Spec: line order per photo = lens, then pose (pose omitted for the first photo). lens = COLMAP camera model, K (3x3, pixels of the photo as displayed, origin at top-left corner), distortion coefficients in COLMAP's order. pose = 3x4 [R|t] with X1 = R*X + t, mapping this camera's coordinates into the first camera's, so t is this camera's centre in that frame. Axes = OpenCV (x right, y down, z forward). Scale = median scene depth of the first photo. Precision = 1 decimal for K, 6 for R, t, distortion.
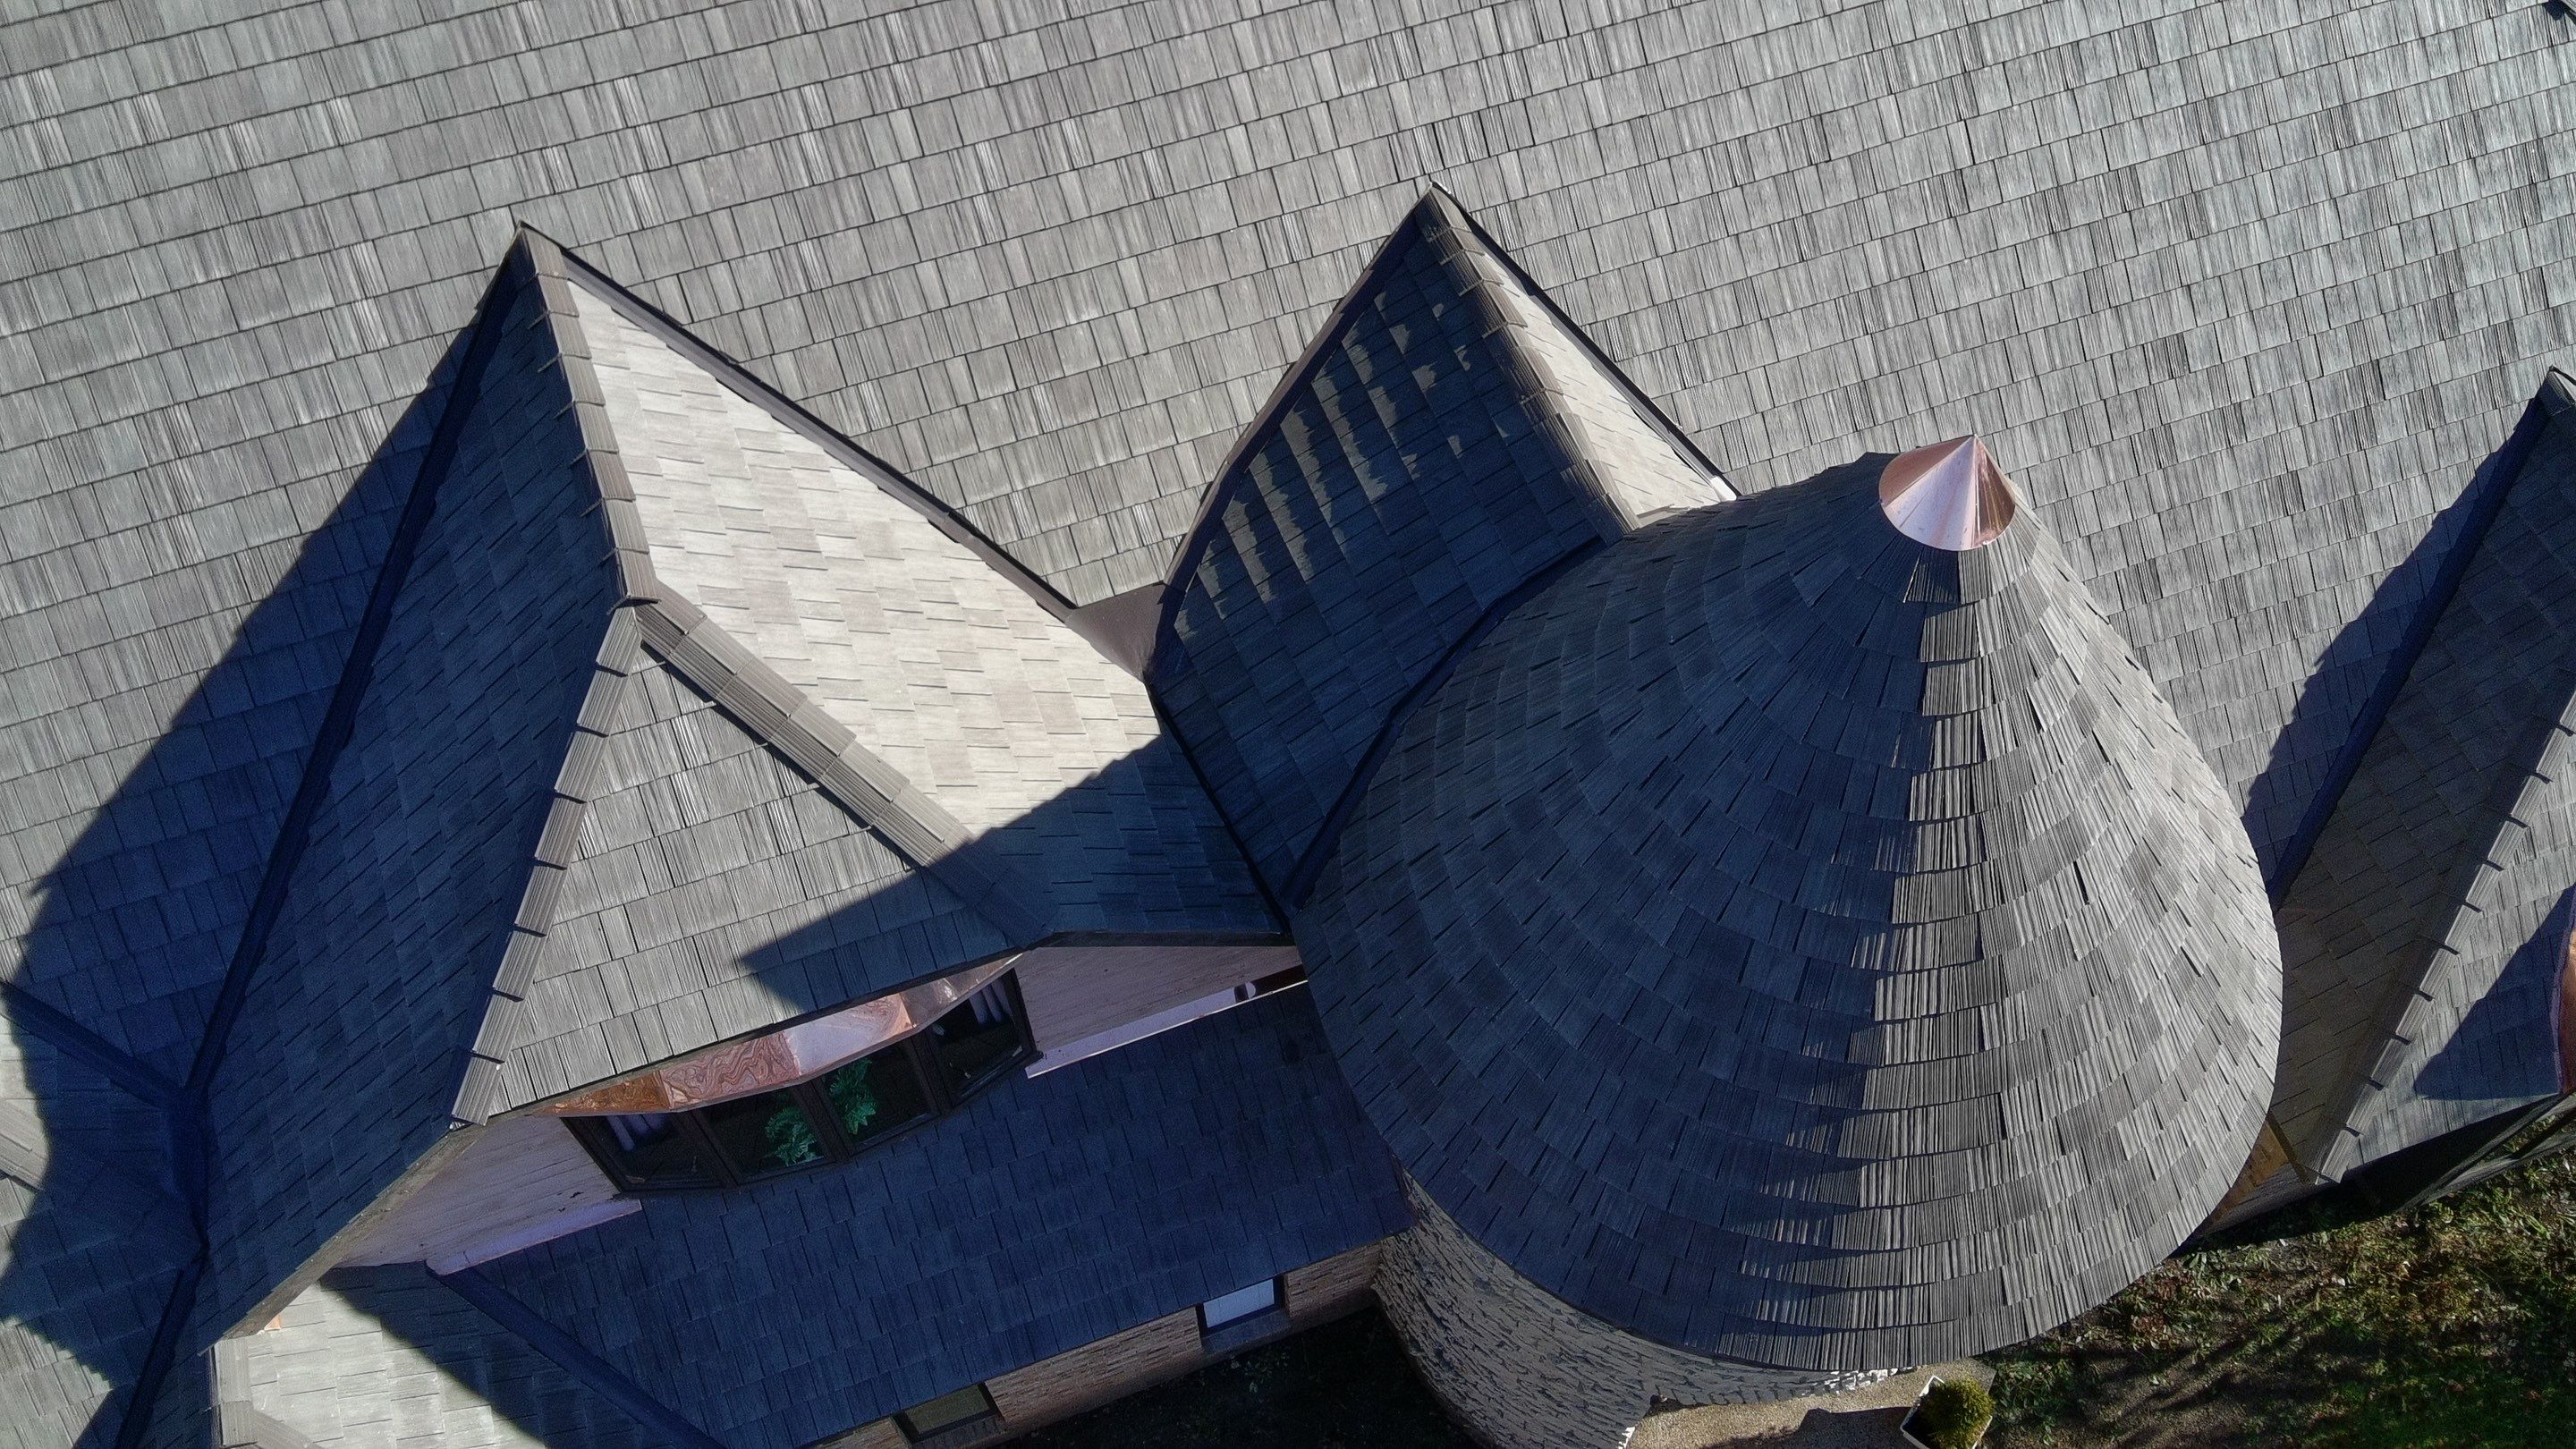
lens RADIAL K [[2176.3, 0, 1245.5], [0, 2176.3, 716.8], [0, 0, 1]] dist [0.107773, -0.235109]
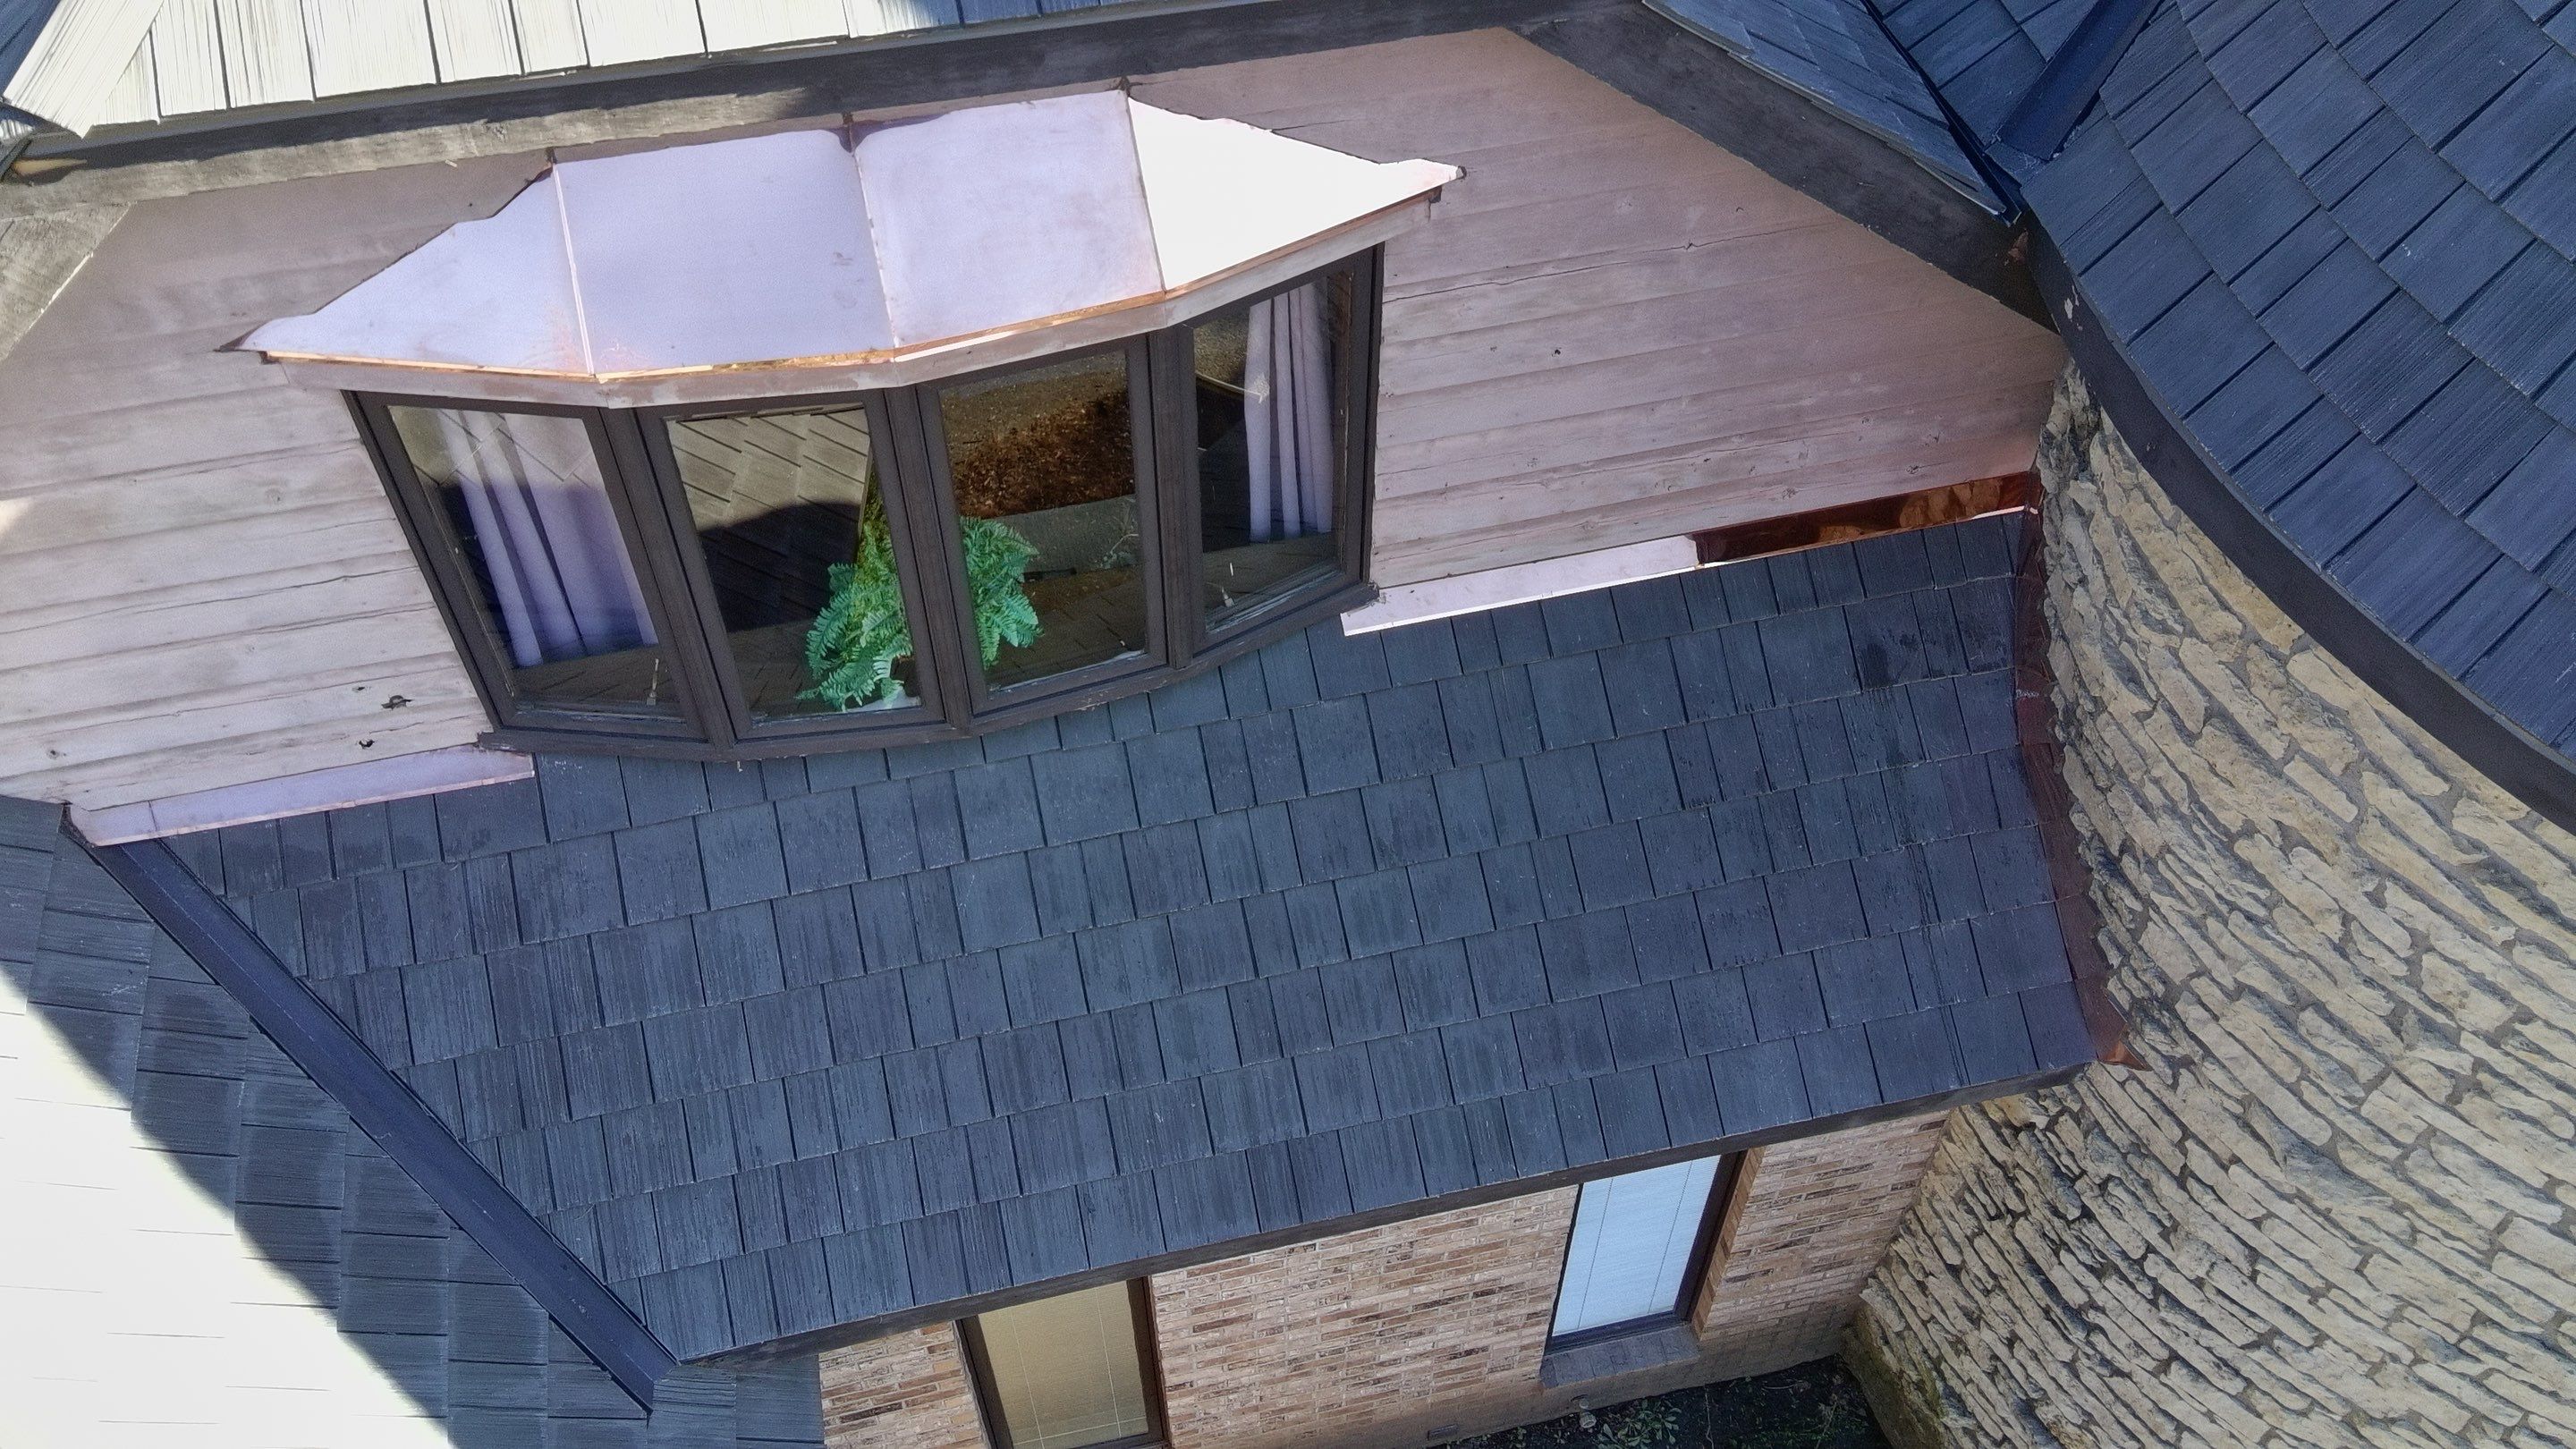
lens RADIAL K [[2176.3, 0, 1245.5], [0, 2176.3, 716.8], [0, 0, 1]] dist [0.107773, -0.235109]
pose [[0.993172, 0.096862, -0.065012, -0.088764], [-0.105197, 0.984513, -0.140244, 0.256410], [0.050421, 0.146126, 0.987980, 0.521412]]
